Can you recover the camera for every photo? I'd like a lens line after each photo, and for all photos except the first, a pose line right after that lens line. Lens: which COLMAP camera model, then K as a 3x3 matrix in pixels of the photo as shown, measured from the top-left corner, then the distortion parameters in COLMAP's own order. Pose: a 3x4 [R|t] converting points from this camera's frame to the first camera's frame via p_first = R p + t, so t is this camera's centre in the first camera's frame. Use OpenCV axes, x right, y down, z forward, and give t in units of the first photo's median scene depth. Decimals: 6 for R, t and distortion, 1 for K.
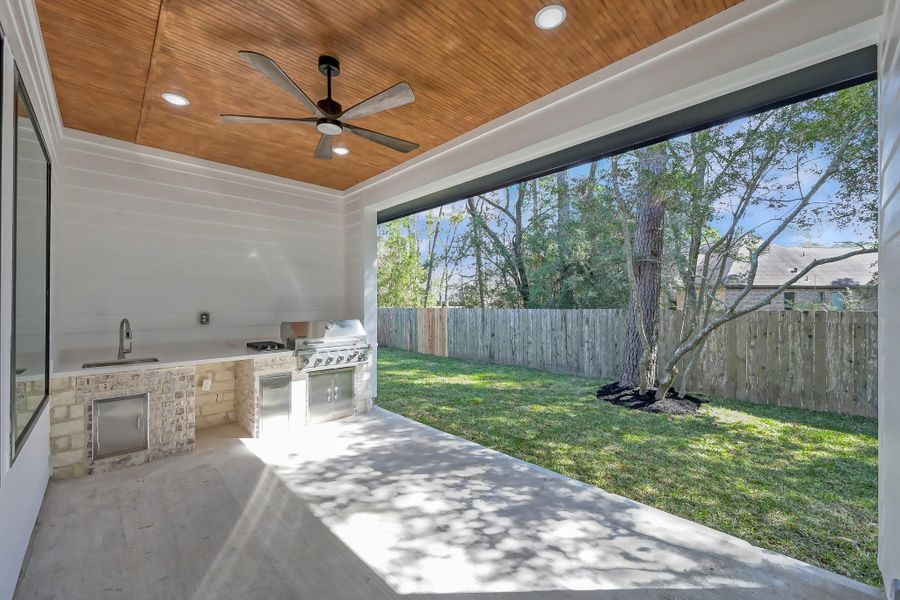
lens RADIAL K [[357.7, 0, 450.0], [0, 357.7, 300.0], [0, 0, 1]] dist [0.000298, 0.000107]
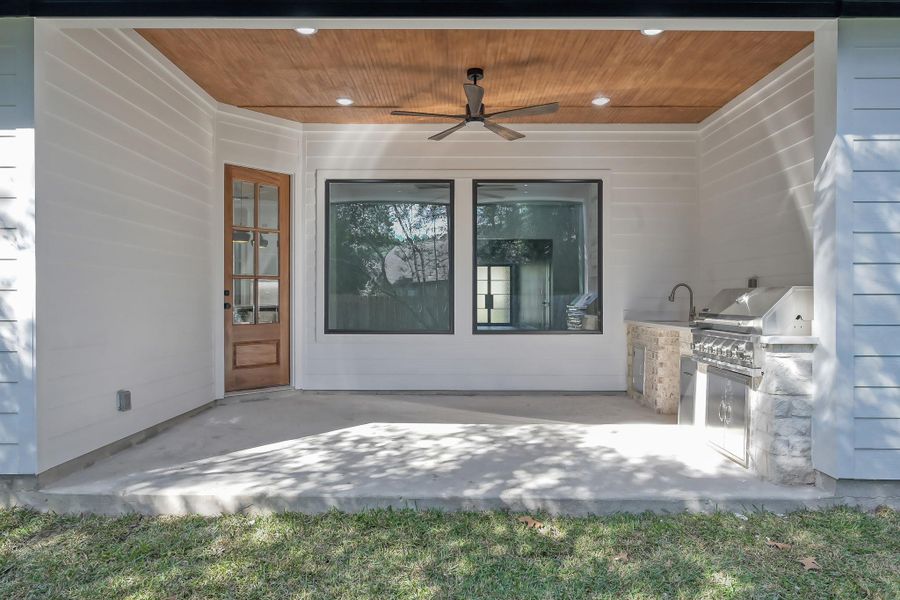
lens RADIAL K [[649.8, 0, 490.6], [0, 649.8, 297.6], [0, 0, 1]] dist [0.089967, 0.000437]
pose [[-0.690836, 0.006297, -0.722984, 0.902054], [0.008885, 0.999961, 0.000219, 0.087404], [0.722957, -0.006273, -0.690865, 1.796128]]
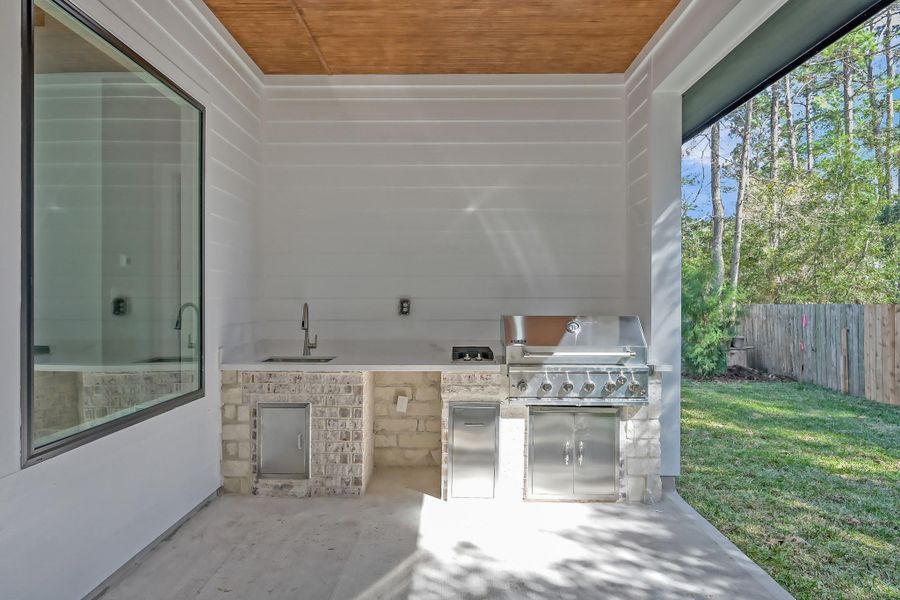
lens RADIAL K [[572.5, 0, 446.8], [0, 572.5, 300.5], [0, 0, 1]] dist [-0.002006, 0.002312]
pose [[0.716599, 0.006448, -0.697455, 0.158395], [0.002144, 0.999932, 0.011446, 0.030957], [0.697482, -0.009698, 0.716537, 0.311952]]
